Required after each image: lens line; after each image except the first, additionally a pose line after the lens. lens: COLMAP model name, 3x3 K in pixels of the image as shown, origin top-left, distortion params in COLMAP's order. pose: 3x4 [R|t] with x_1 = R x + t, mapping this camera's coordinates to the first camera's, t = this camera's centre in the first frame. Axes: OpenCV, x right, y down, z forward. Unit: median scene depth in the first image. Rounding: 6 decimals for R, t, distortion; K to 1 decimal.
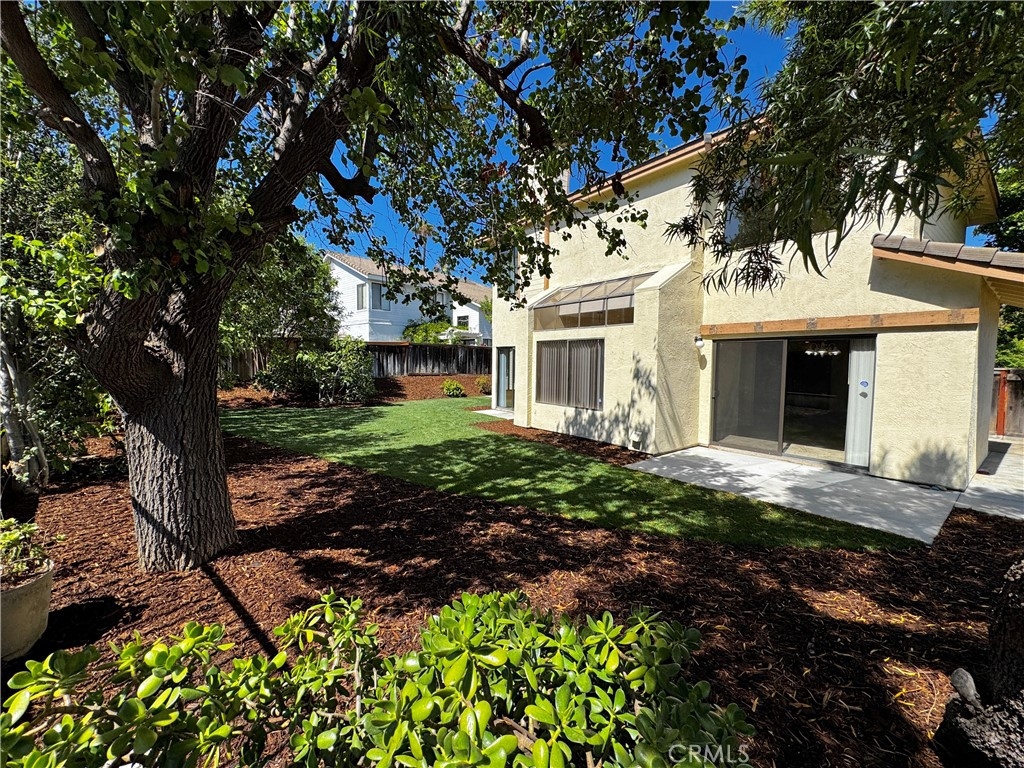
lens RADIAL K [[407.6, 0, 511.9], [0, 407.6, 381.4], [0, 0, 1]] dist [-0.004520, 0.001446]
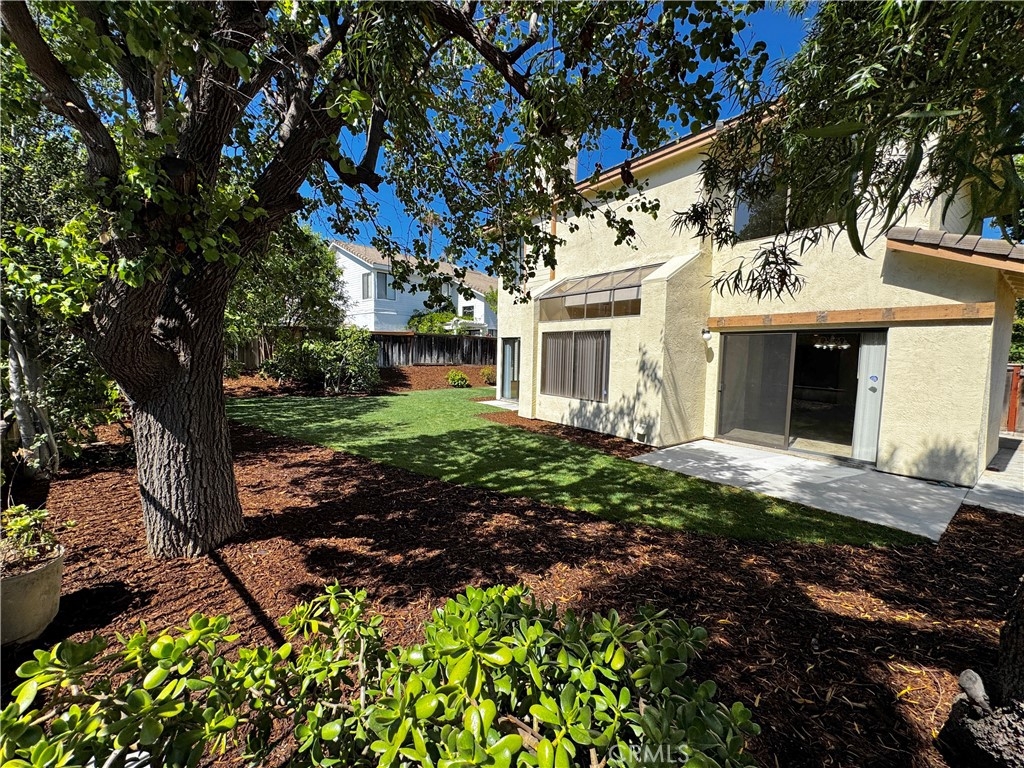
lens RADIAL K [[407.6, 0, 511.9], [0, 407.6, 381.4], [0, 0, 1]] dist [-0.004520, 0.001446]
pose [[0.999892, 0.009350, -0.011329, -0.000936], [-0.009090, 0.999698, 0.022822, -0.001507], [0.011539, -0.022717, 0.999675, 0.003232]]
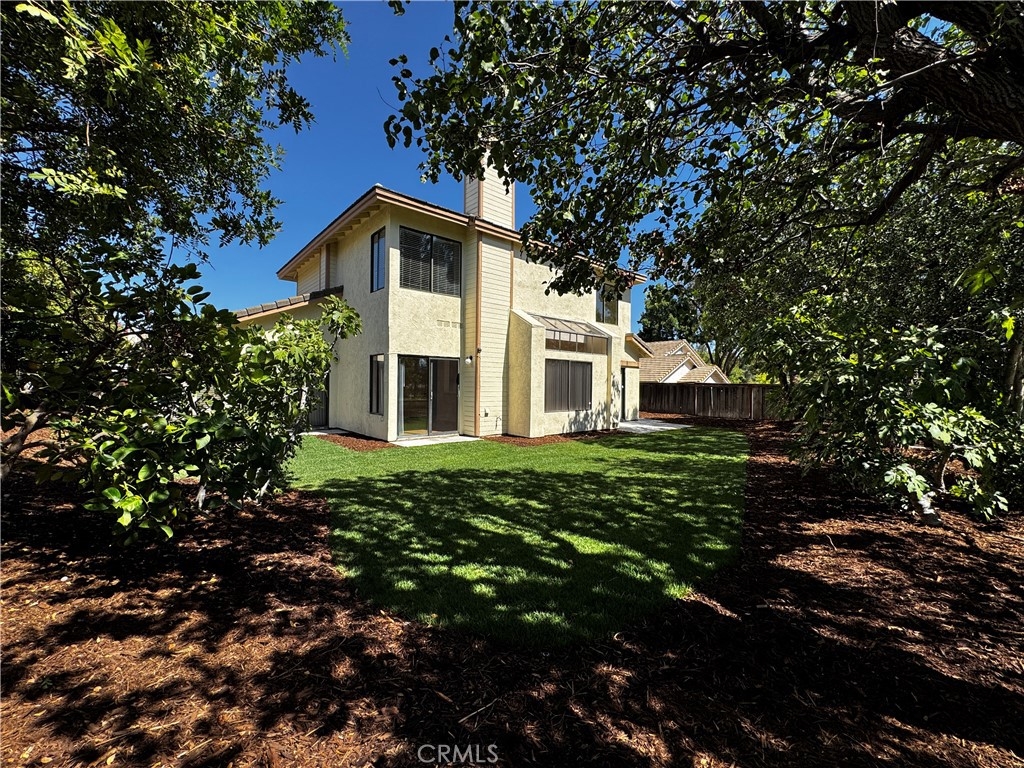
lens RADIAL K [[407.6, 0, 516.1], [0, 407.6, 385.7], [0, 0, 1]] dist [-0.004520, 0.001446]
pose [[-0.073599, -0.018385, 0.997118, -1.967568], [0.033692, 0.999213, 0.020910, -0.089042], [-0.996719, 0.035134, -0.072922, 2.132833]]
